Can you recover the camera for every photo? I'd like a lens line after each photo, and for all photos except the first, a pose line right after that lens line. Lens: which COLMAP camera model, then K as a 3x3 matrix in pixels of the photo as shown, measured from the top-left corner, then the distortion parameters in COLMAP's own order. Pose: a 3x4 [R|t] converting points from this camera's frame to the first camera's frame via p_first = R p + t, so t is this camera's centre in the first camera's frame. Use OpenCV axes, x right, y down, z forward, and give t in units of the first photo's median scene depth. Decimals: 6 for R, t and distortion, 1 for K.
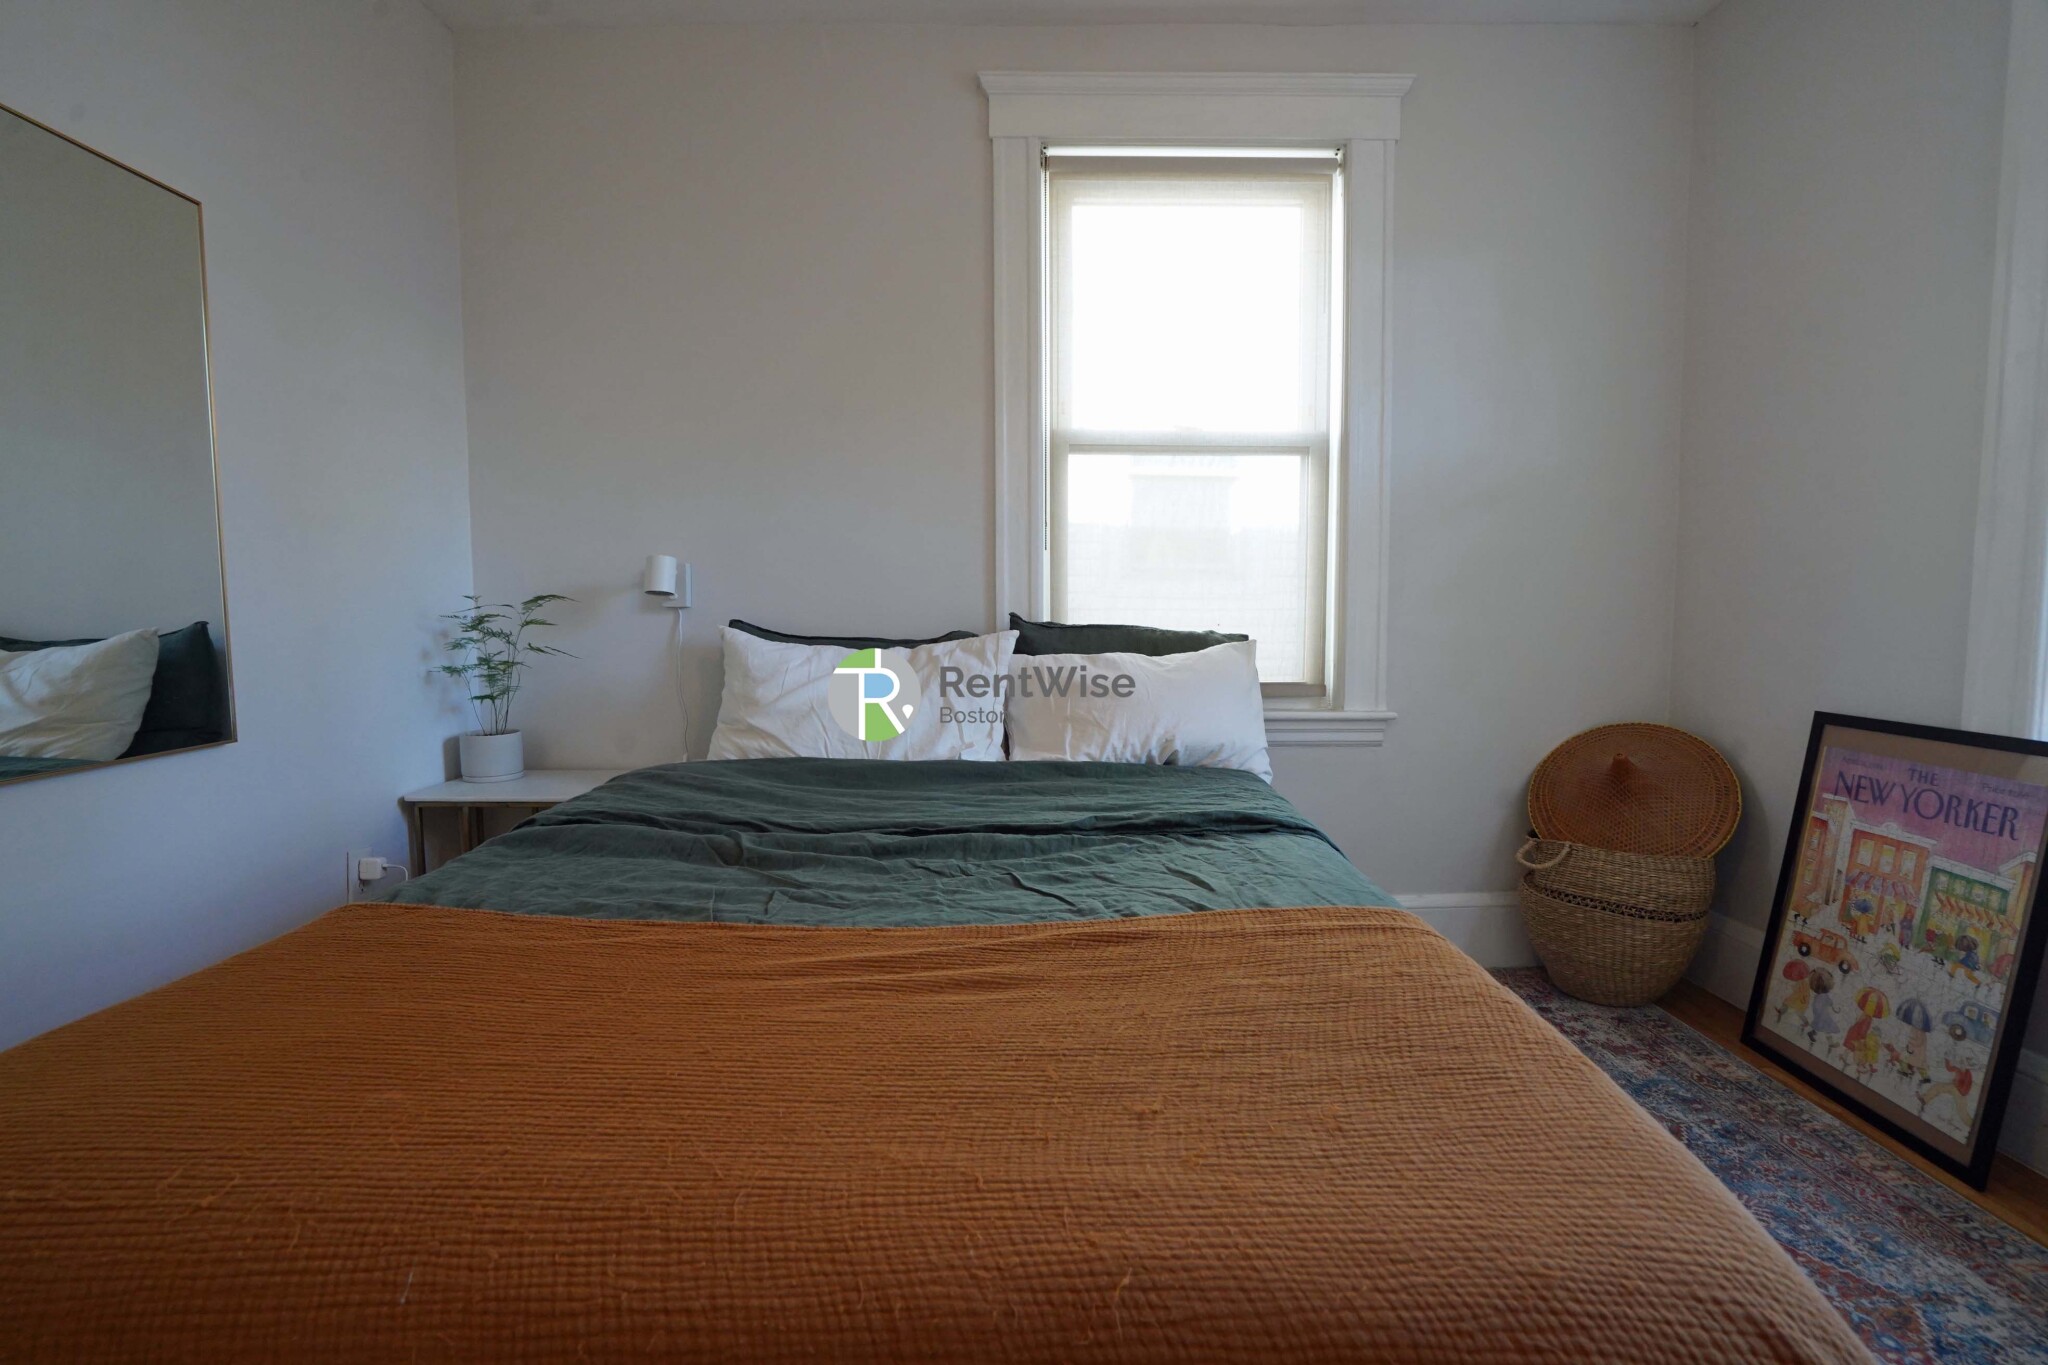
lens RADIAL K [[957.2, 0, 1008.0], [0, 957.2, 685.1], [0, 0, 1]] dist [-0.058338, 0.021048]
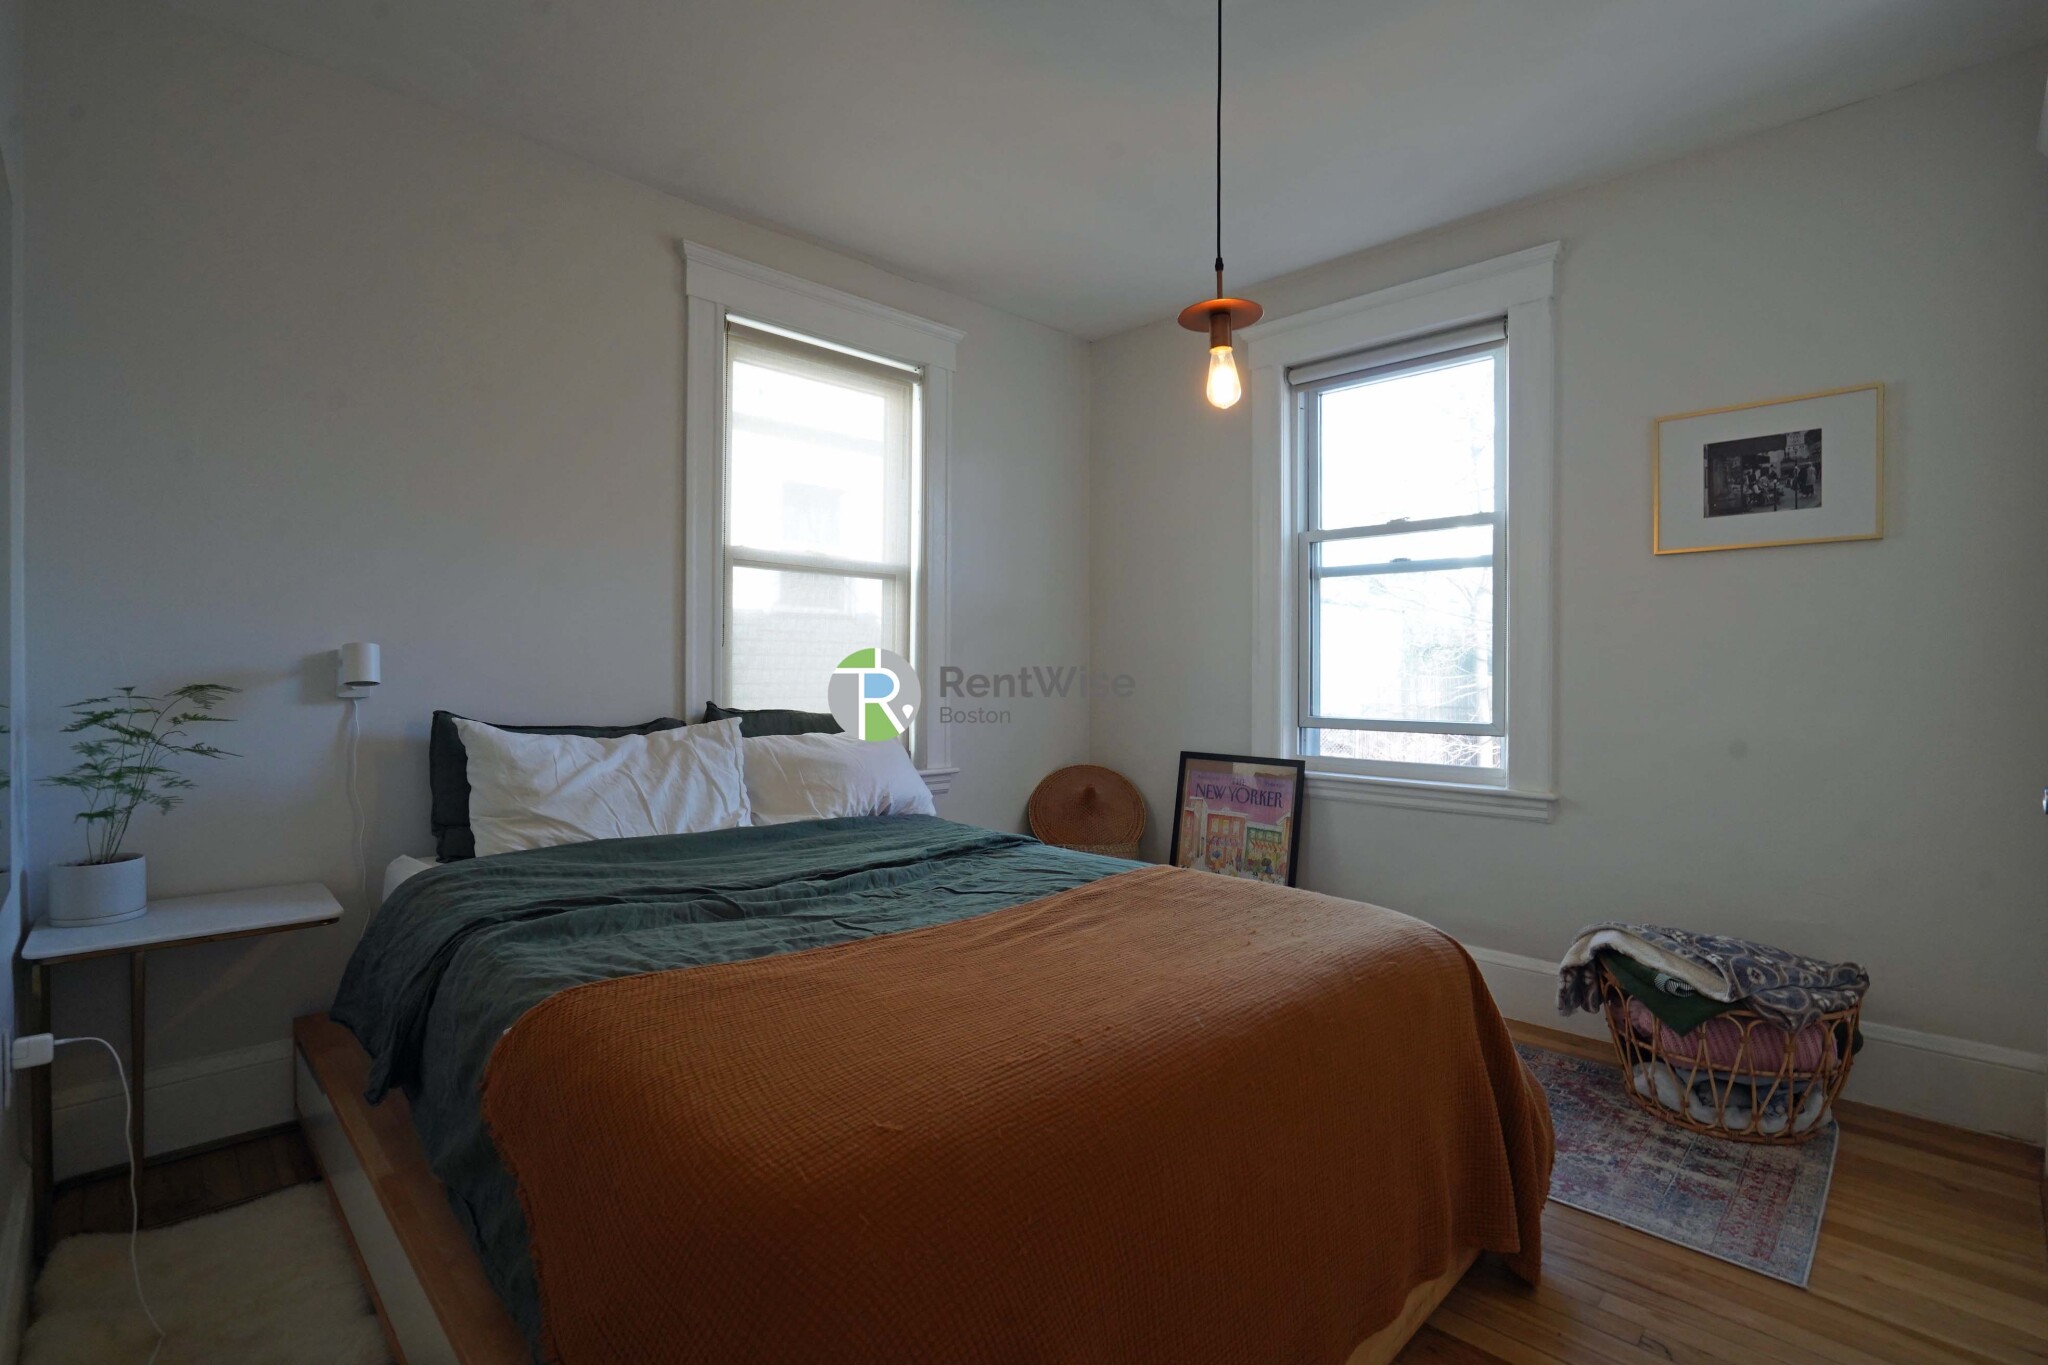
lens RADIAL K [[957.2, 0, 1017.7], [0, 957.2, 681.2], [0, 0, 1]] dist [-0.058338, 0.021048]
pose [[0.711643, 0.002850, 0.702536, -0.644690], [0.049461, 0.997307, -0.054148, -0.022268], [-0.700798, 0.073282, 0.709585, -0.098515]]
